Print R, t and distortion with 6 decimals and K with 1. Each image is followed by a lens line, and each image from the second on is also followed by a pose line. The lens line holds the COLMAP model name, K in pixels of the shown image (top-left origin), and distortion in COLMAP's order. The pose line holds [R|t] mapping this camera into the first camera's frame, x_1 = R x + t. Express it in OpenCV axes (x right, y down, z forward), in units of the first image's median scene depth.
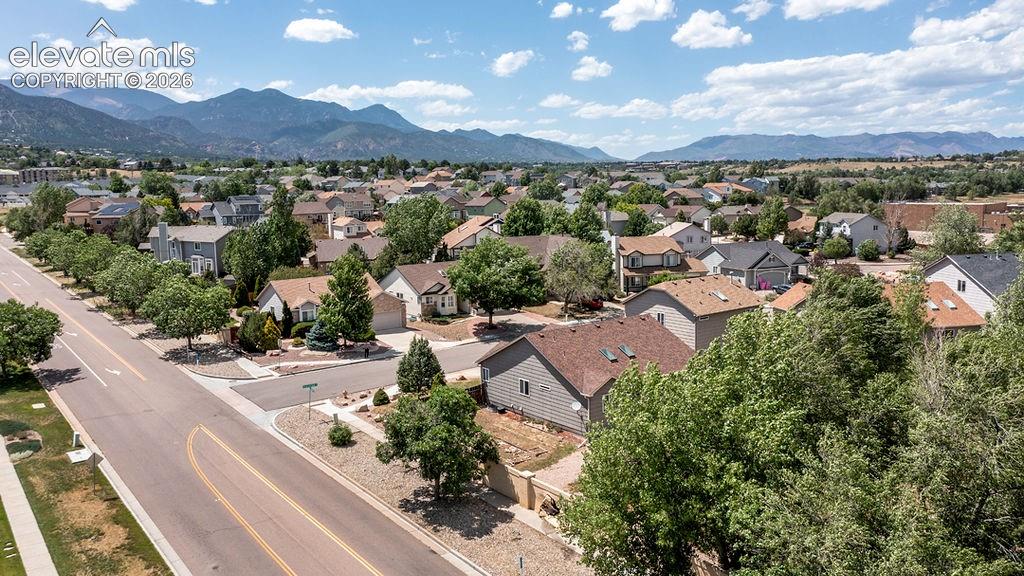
lens RADIAL K [[792.4, 0, 506.3], [0, 792.4, 285.6], [0, 0, 1]] dist [-0.009477, 0.010230]
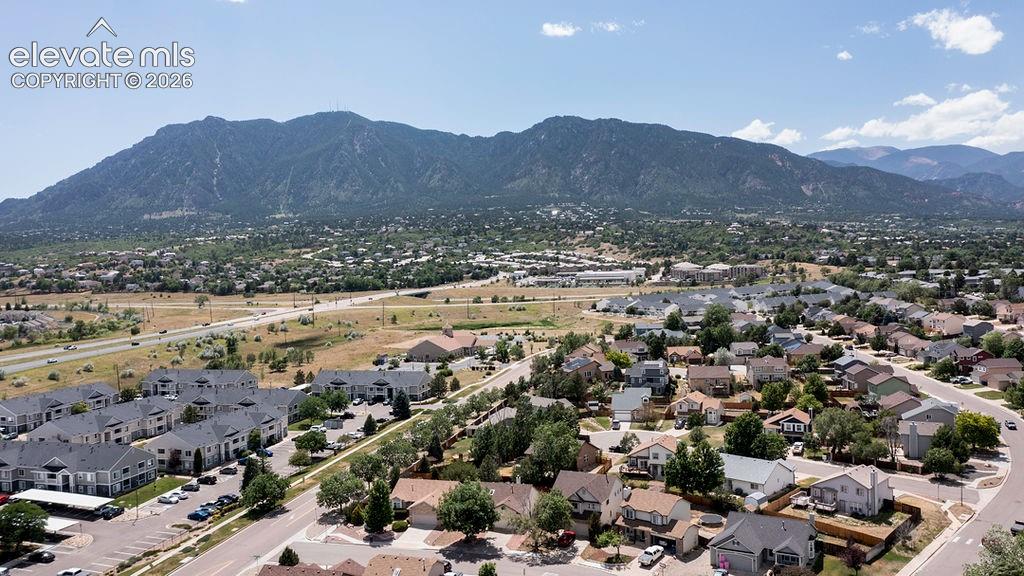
lens RADIAL K [[792.4, 0, 510.9], [0, 792.4, 289.2], [0, 0, 1]] dist [-0.009477, 0.010230]
pose [[0.596769, 0.025735, -0.802000, 0.127879], [-0.082799, 0.996125, -0.029646, -0.040316], [0.798130, 0.084096, 0.596588, 0.014426]]
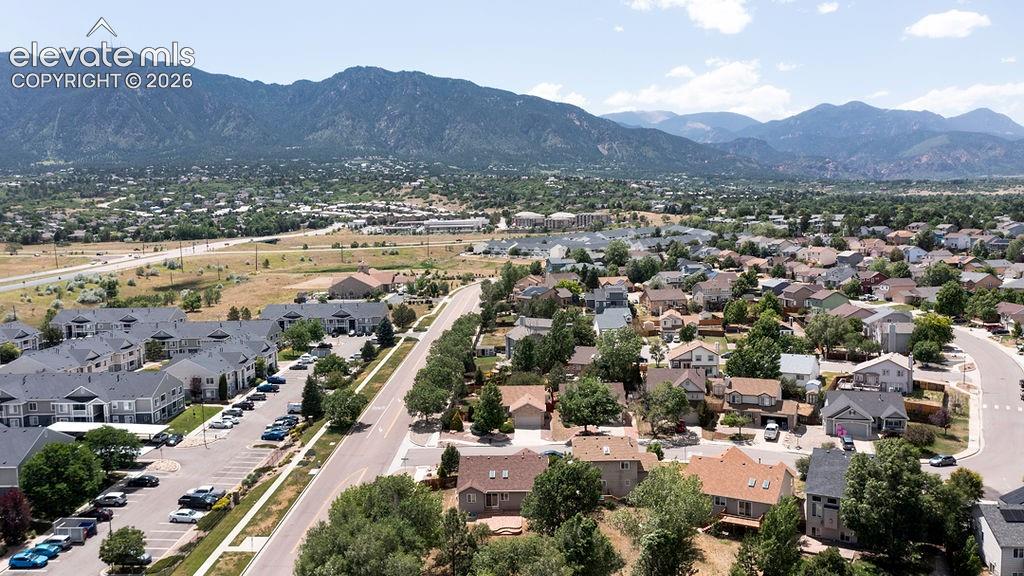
lens RADIAL K [[792.4, 0, 511.6], [0, 792.4, 290.5], [0, 0, 1]] dist [-0.009477, 0.010230]
pose [[0.775356, 0.059783, -0.628688, 0.087315], [-0.069800, 0.997522, 0.008773, -0.024679], [0.627655, 0.037081, 0.777608, -0.032548]]
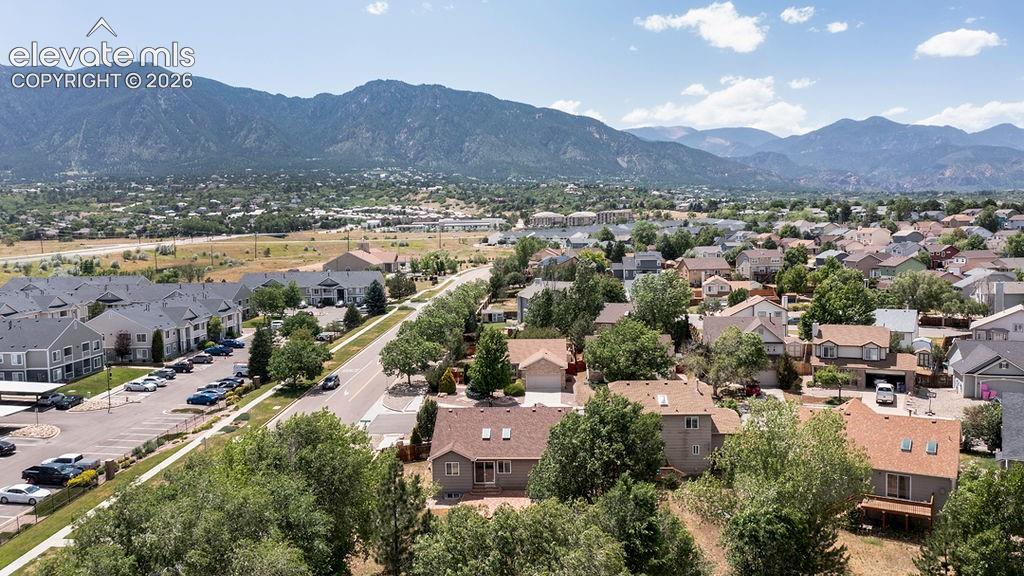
lens RADIAL K [[792.4, 0, 512.9], [0, 792.4, 288.9], [0, 0, 1]] dist [-0.009477, 0.010230]
pose [[0.761182, 0.052658, -0.646397, 0.061614], [-0.076047, 0.997069, -0.008326, -0.008725], [0.644064, 0.055495, 0.762956, 0.003092]]
